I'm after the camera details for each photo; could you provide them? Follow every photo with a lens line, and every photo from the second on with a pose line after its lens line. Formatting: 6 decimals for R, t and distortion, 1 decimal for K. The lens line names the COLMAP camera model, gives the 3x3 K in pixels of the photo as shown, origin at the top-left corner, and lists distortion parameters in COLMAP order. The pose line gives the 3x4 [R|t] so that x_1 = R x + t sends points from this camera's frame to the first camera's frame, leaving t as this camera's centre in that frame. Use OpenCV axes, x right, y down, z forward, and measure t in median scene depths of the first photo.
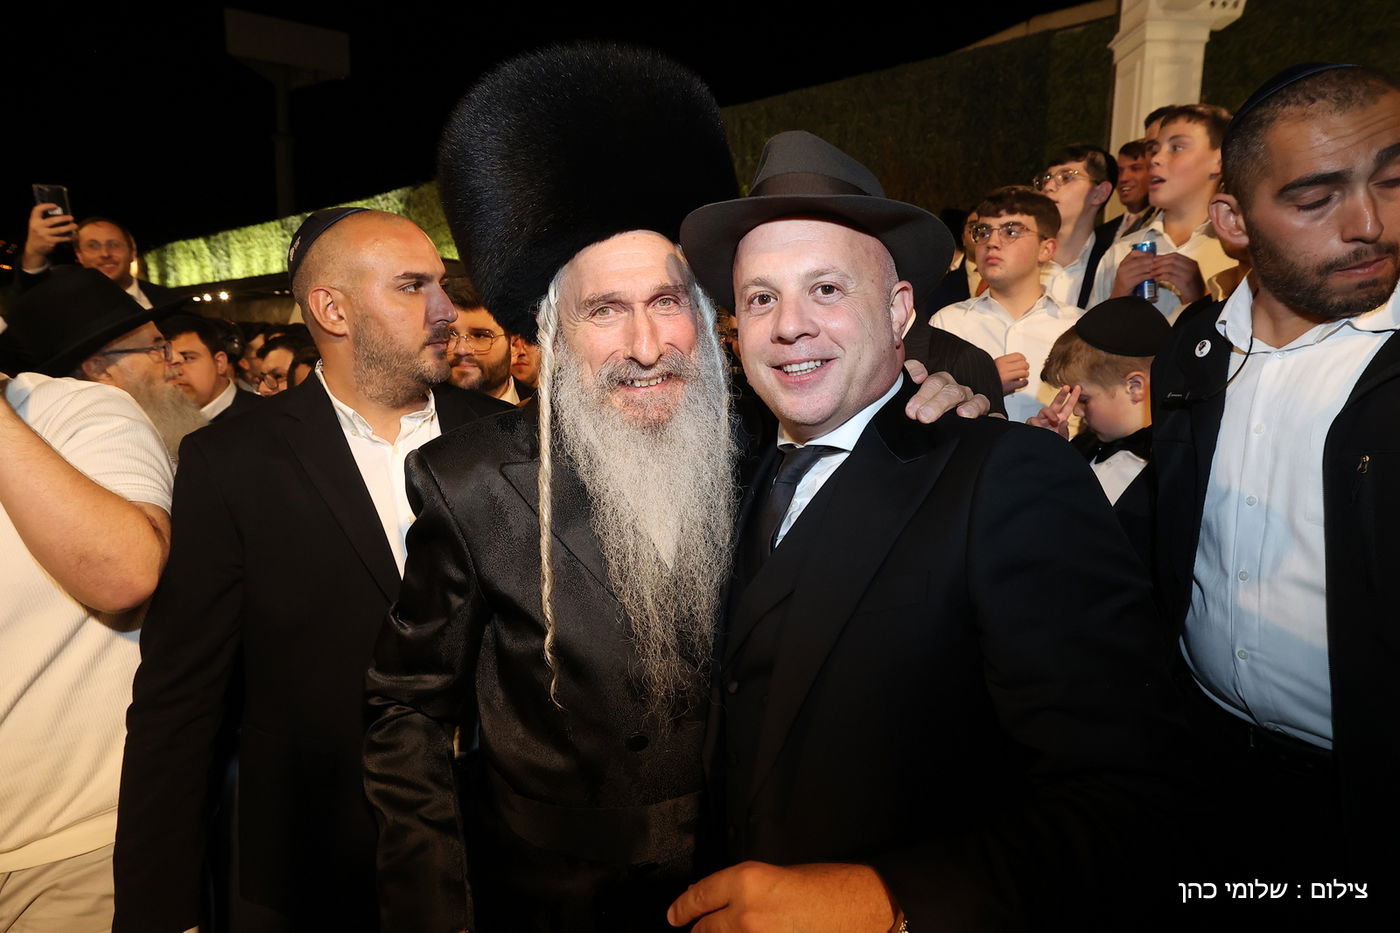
lens RADIAL K [[873.5, 0, 690.6], [0, 873.5, 460.1], [0, 0, 1]] dist [-0.006046, -0.002880]
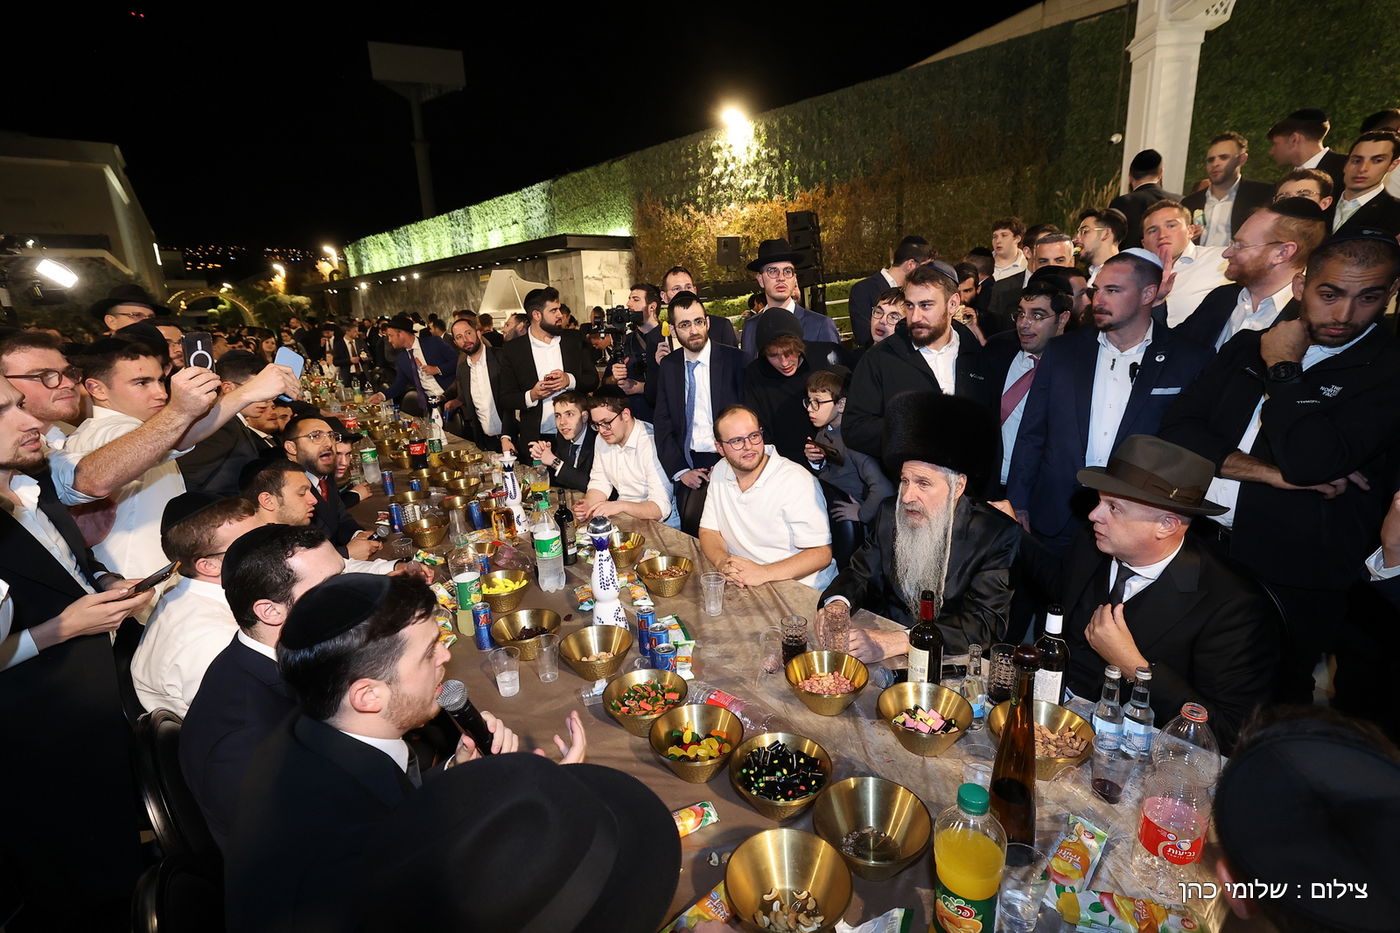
lens RADIAL K [[704.7, 0, 698.3], [0, 704.7, 467.6], [0, 0, 1]] dist [-0.003058, 0.005566]
pose [[0.996137, -0.053411, -0.069709, -0.093975], [0.061126, 0.991632, 0.113707, 0.010441], [0.063052, -0.117528, 0.991066, -0.140850]]
